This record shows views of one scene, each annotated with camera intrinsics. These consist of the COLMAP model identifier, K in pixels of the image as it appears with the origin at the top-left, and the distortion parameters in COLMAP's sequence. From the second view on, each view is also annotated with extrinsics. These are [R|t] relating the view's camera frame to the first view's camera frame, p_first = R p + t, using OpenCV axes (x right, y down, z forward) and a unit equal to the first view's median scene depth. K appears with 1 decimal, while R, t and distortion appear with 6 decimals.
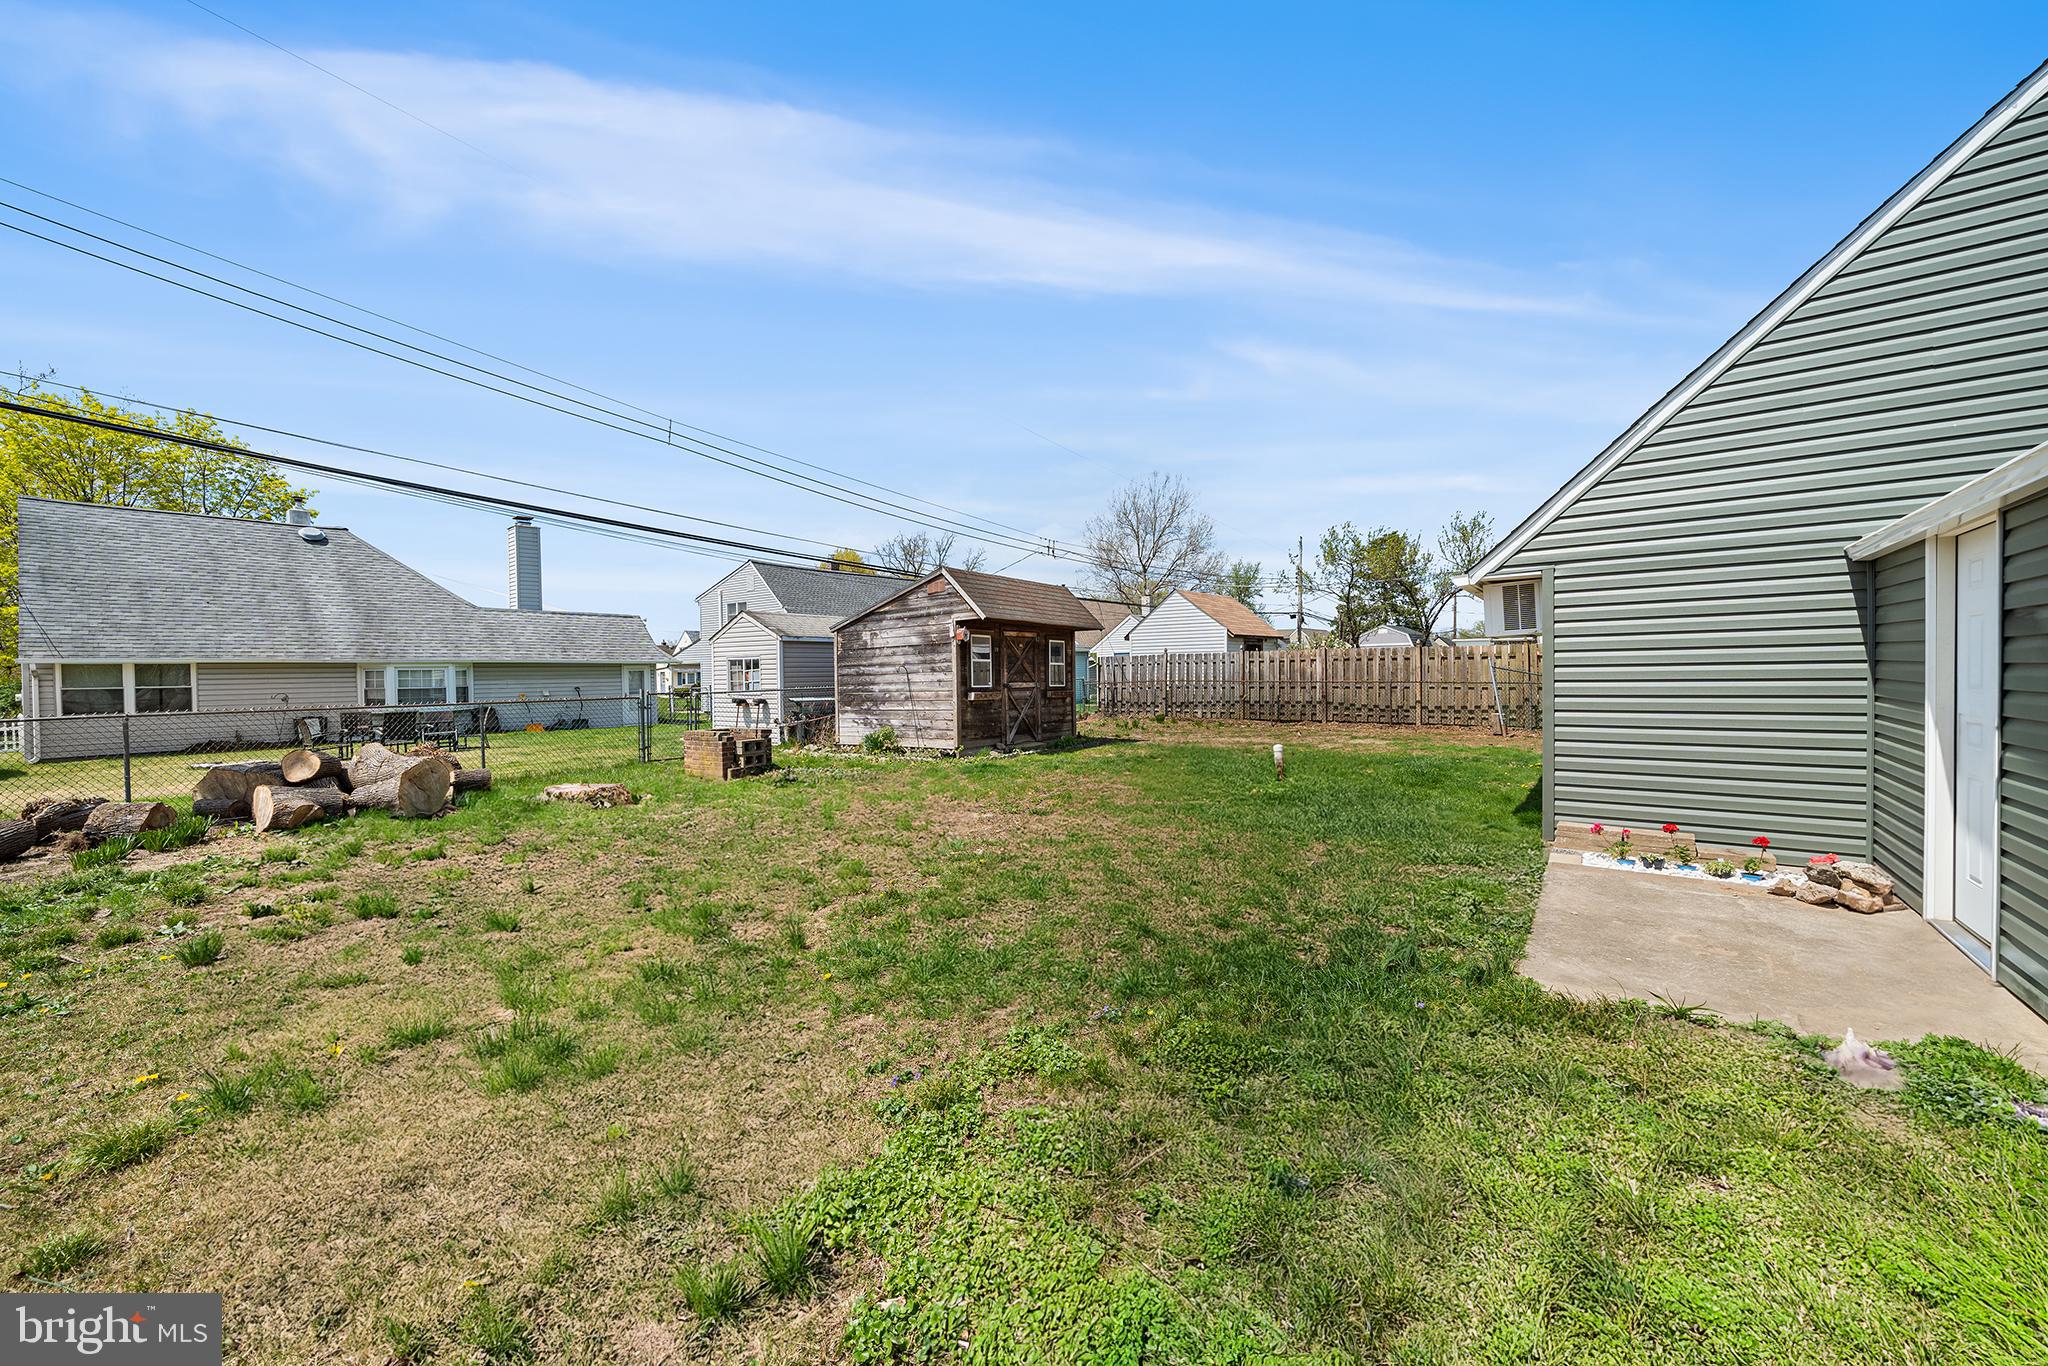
lens RADIAL K [[804.3, 0, 1022.1], [0, 804.3, 688.1], [0, 0, 1]] dist [-0.000498, 0.000141]
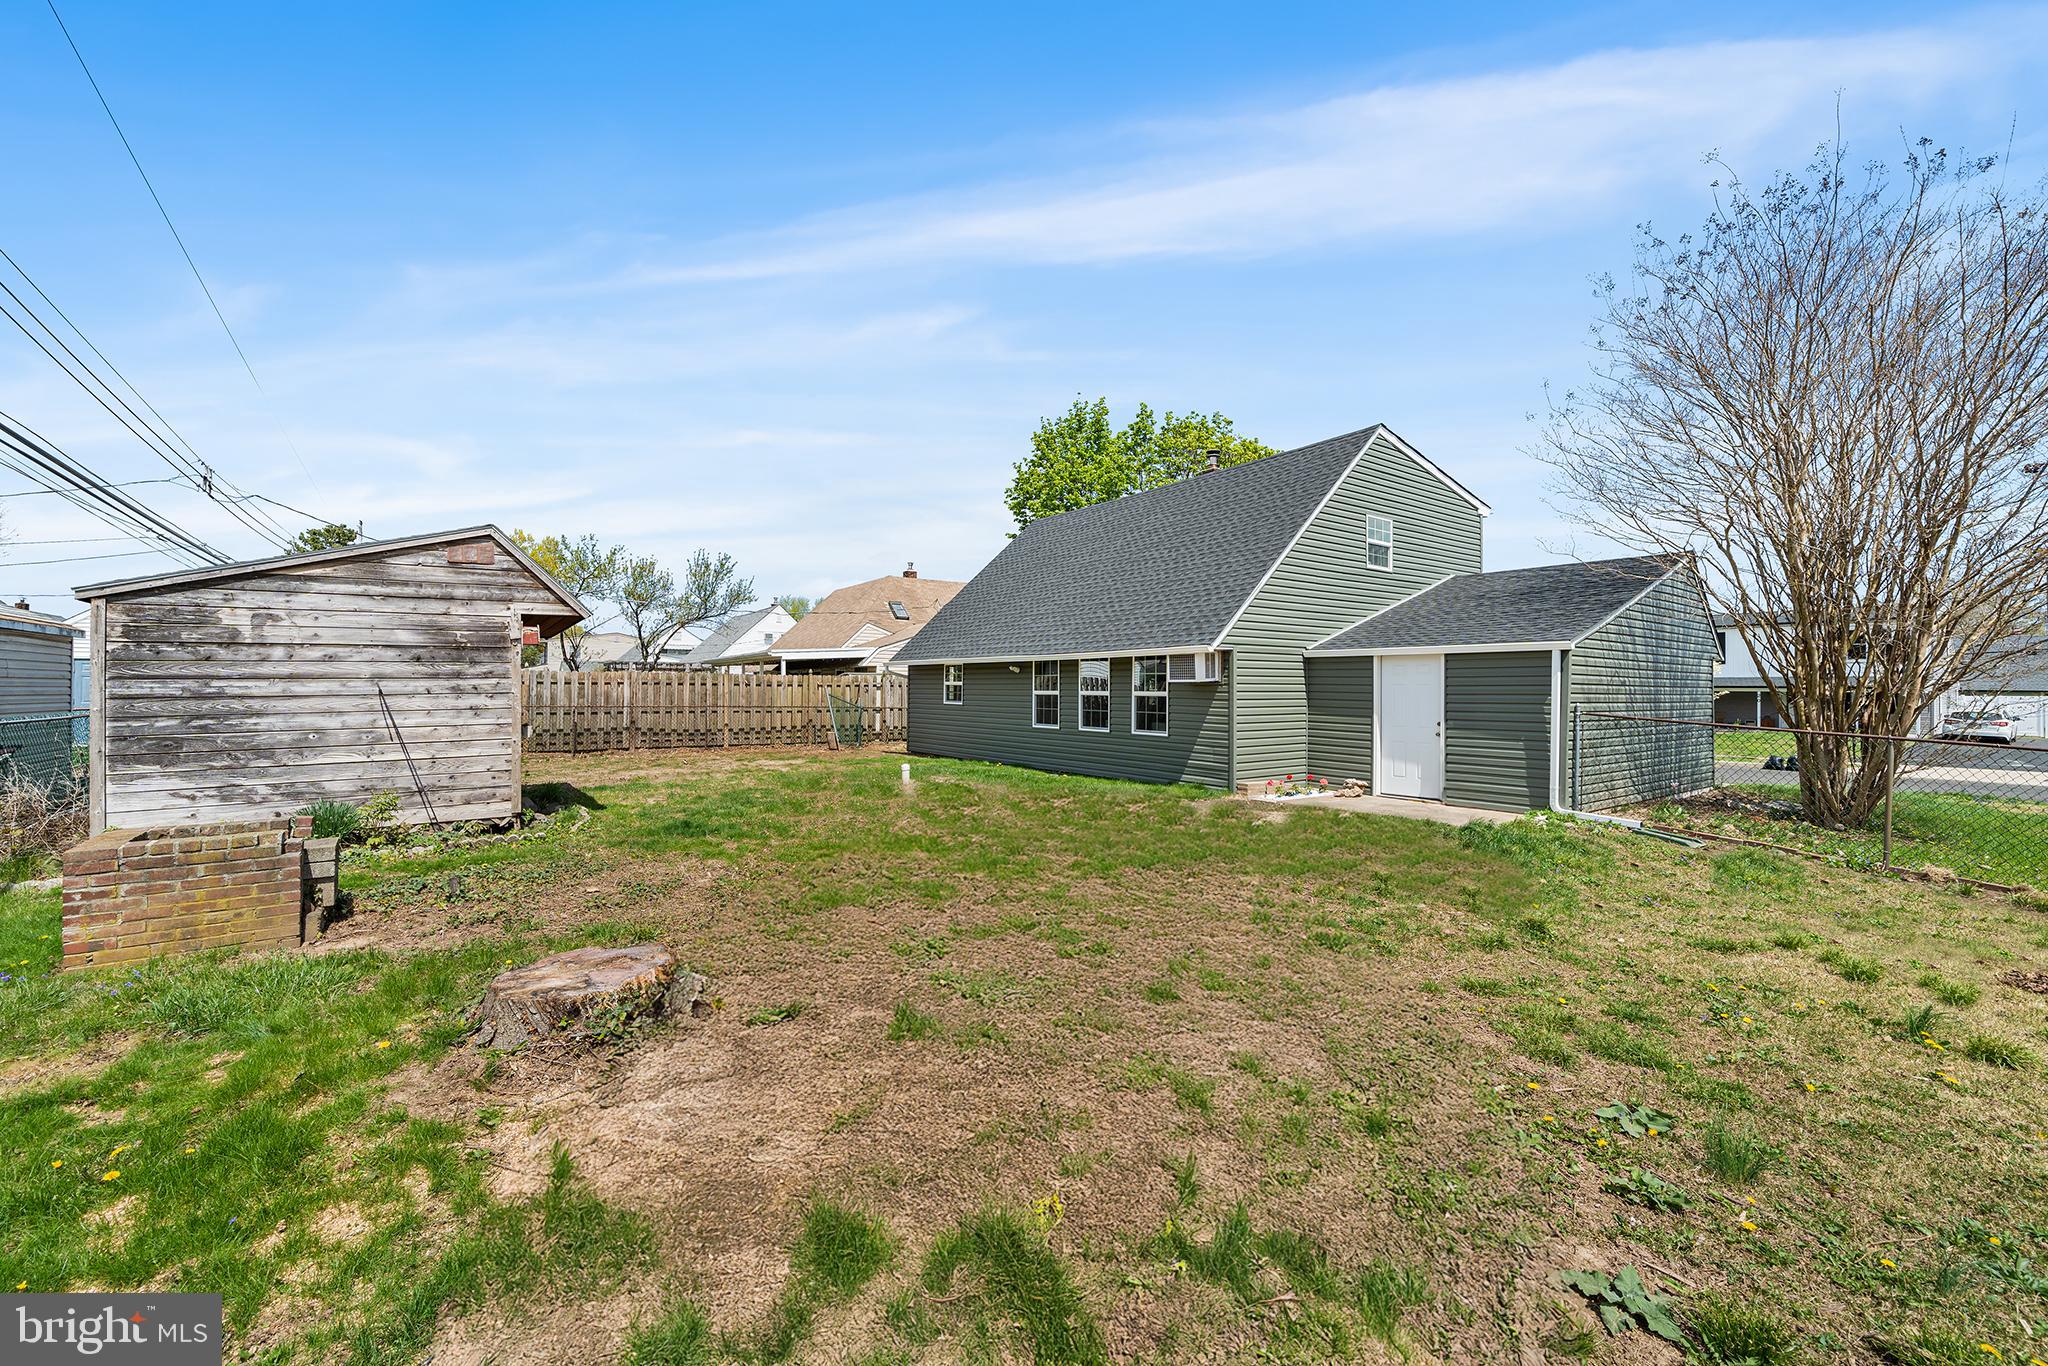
lens RADIAL K [[804.3, 0, 1022.1], [0, 804.3, 688.1], [0, 0, 1]] dist [-0.000498, 0.000141]
pose [[0.263433, 0.018141, 0.964507, -0.546437], [0.008817, 0.999736, -0.021211, -0.007159], [-0.964638, 0.014091, 0.263203, 0.412918]]
